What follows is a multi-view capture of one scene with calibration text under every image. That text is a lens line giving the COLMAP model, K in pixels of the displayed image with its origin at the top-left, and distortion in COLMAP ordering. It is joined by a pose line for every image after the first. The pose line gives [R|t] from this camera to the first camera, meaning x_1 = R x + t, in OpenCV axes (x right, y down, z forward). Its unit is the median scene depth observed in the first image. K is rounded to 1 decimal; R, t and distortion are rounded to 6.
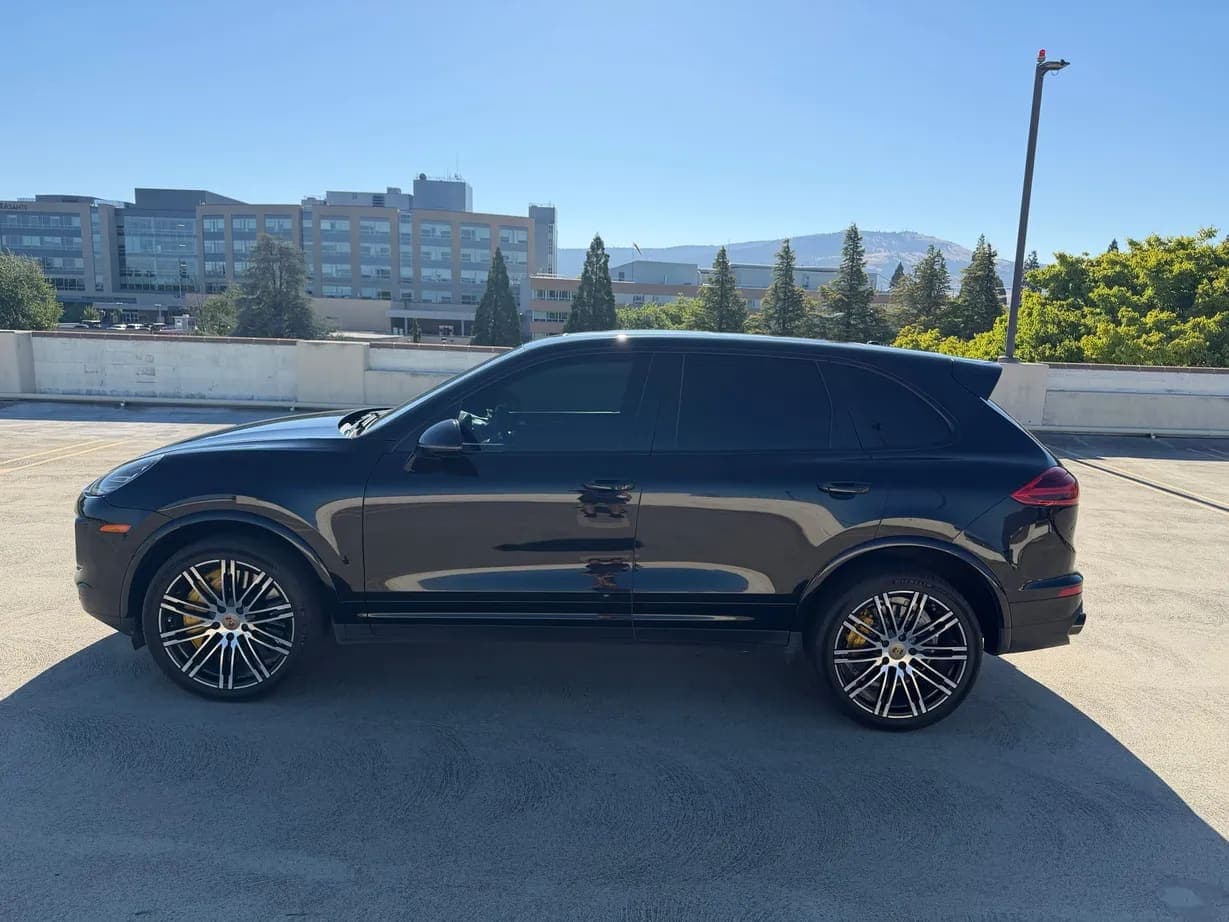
lens RADIAL K [[876.0, 0, 608.9], [0, 876.0, 458.8], [0, 0, 1]] dist [0.027553, -0.030203]
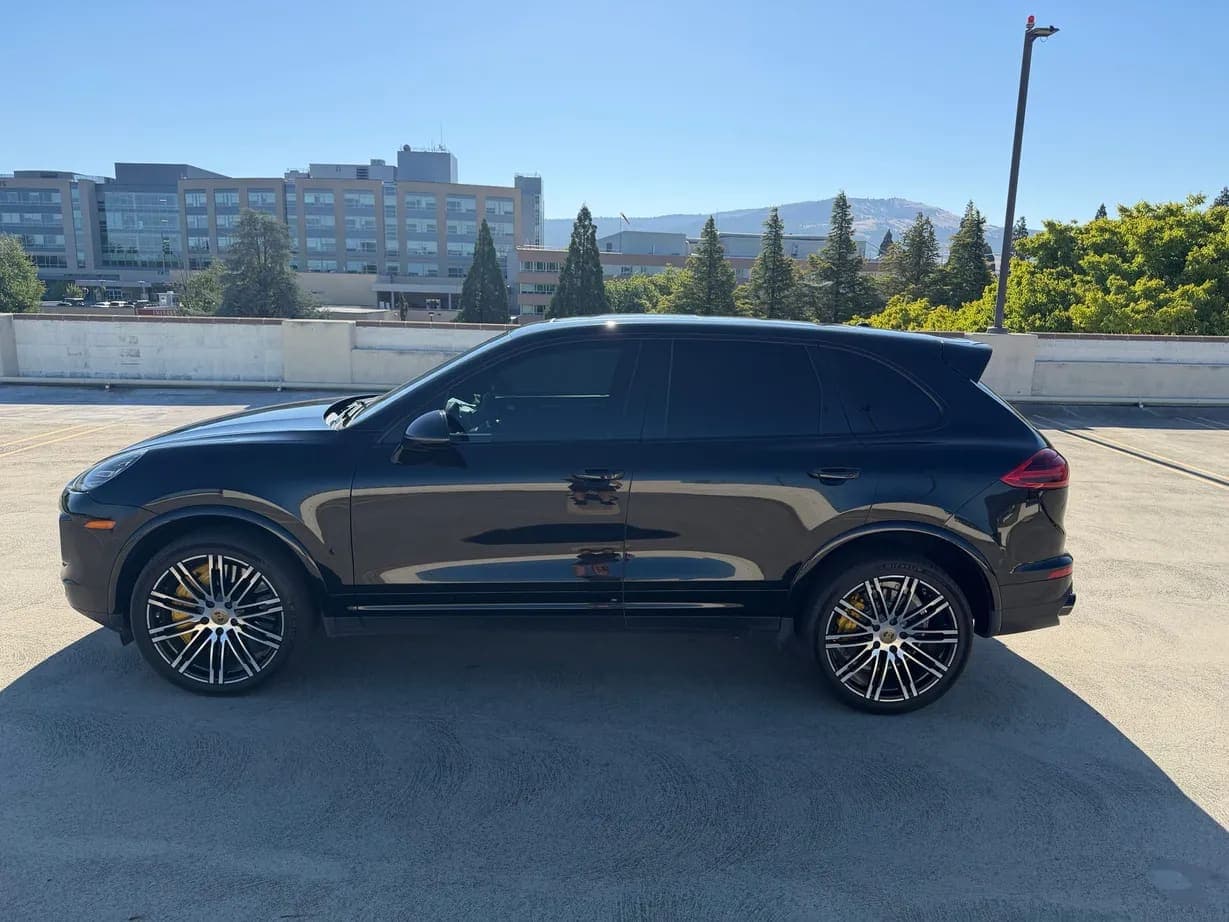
lens RADIAL K [[876.0, 0, 606.9], [0, 876.0, 454.8], [0, 0, 1]] dist [0.027553, -0.030203]
pose [[0.999871, -0.013642, 0.008526, 0.000449], [0.013402, 0.999527, 0.027678, -0.005239], [-0.008900, -0.027560, 0.999581, 0.002029]]
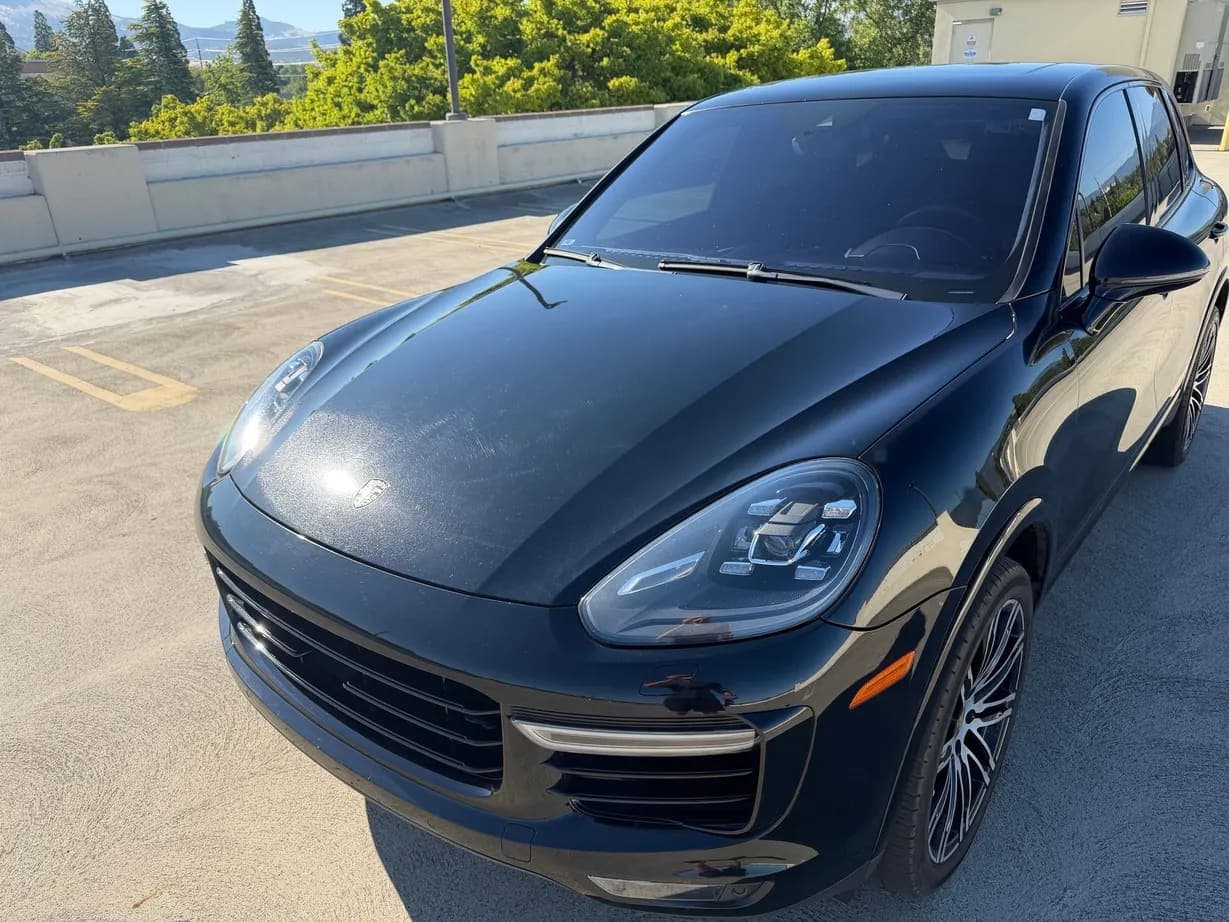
lens RADIAL K [[895.0, 0, 606.7], [0, 895.0, 472.5], [0, 0, 1]] dist [-0.025029, 0.019331]
pose [[0.636043, -0.354158, 0.685581, -0.232248], [0.171617, 0.931129, 0.321787, -0.038057], [-0.752328, -0.087013, 0.653017, 0.228500]]
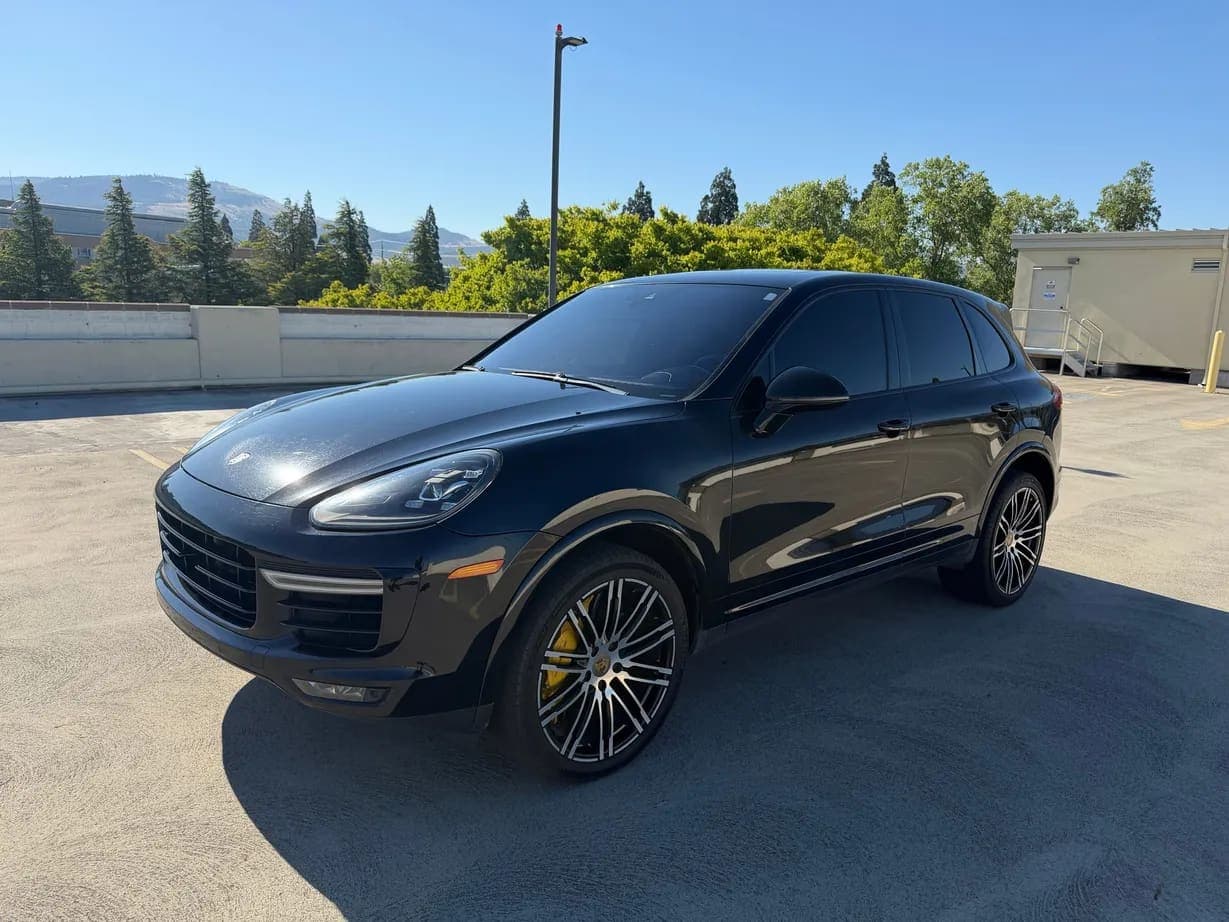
lens RADIAL K [[876.0, 0, 616.3], [0, 876.0, 466.8], [0, 0, 1]] dist [0.027553, -0.030203]
pose [[0.739224, -0.127263, 0.661325, -0.239773], [0.090019, 0.991843, 0.090245, -0.010849], [-0.667416, -0.007180, 0.744651, 0.125809]]
